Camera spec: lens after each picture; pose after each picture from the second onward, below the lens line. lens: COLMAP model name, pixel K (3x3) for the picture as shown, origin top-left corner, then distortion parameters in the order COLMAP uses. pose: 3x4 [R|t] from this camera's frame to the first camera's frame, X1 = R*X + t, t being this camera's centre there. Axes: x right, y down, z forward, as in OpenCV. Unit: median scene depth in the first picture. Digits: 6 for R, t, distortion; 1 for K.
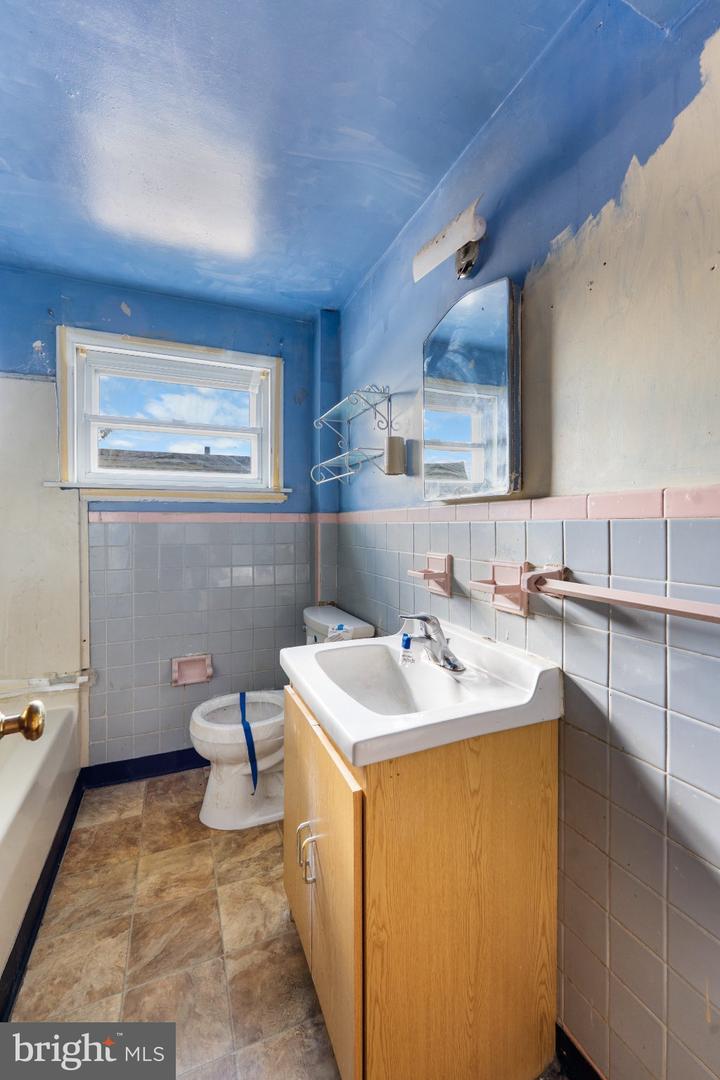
lens RADIAL K [[441.8, 0, 349.7], [0, 441.8, 529.0], [0, 0, 1]] dist [0.001271, -0.001253]
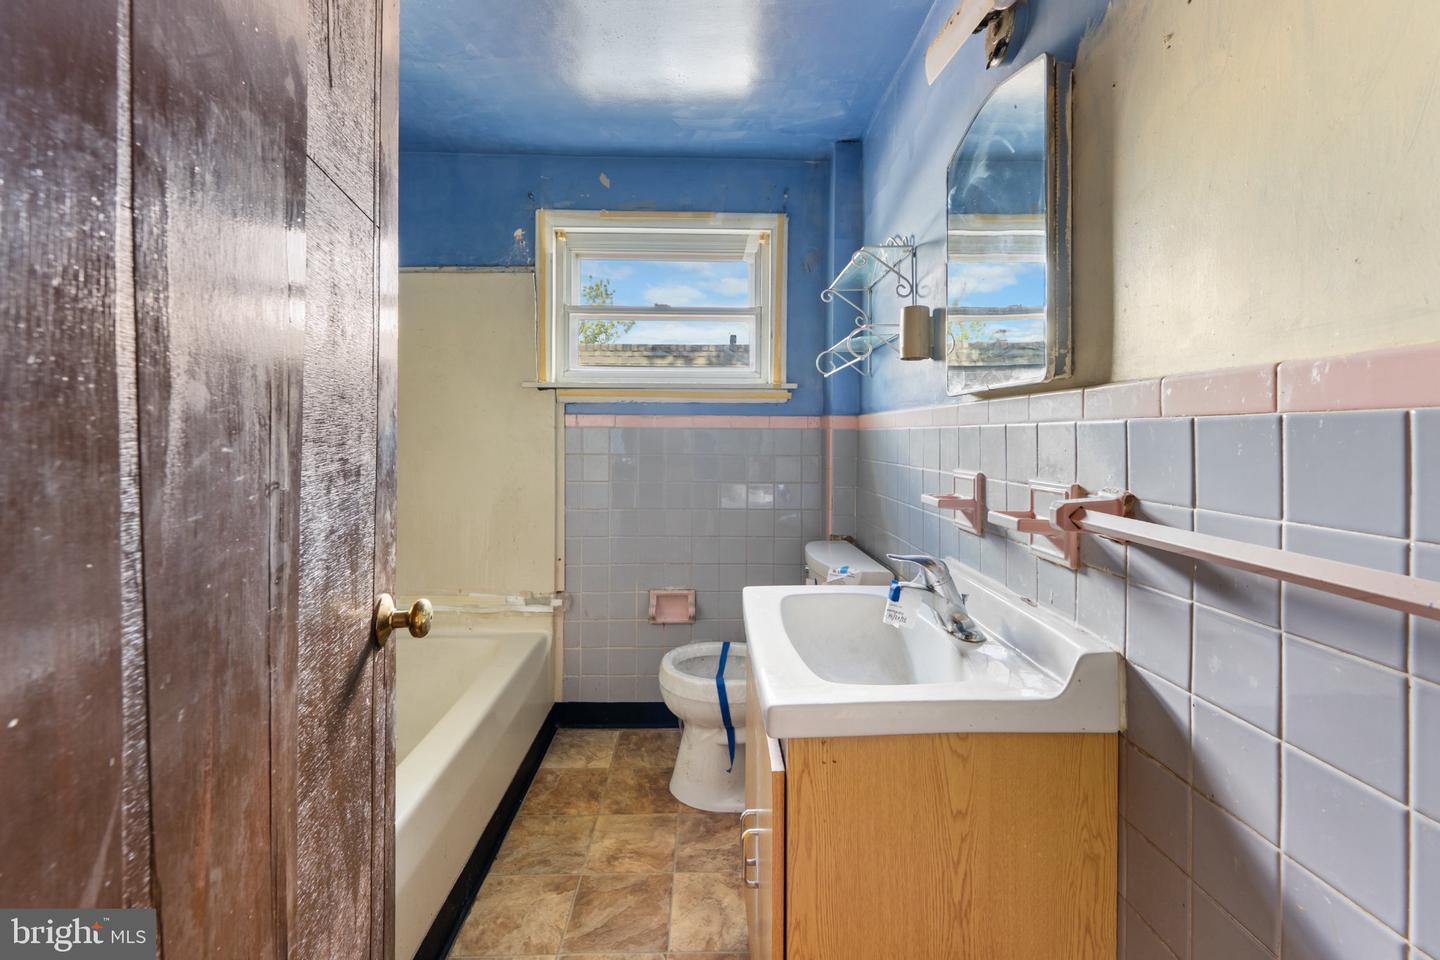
lens RADIAL K [[589.0, 0, 704.9], [0, 589.0, 436.5], [0, 0, 1]] dist [0.001271, -0.001253]
pose [[0.932327, 0.009874, -0.361483, 0.148773], [-0.012269, 0.999915, -0.004331, 0.010257], [0.361409, 0.008473, 0.932369, -0.001662]]
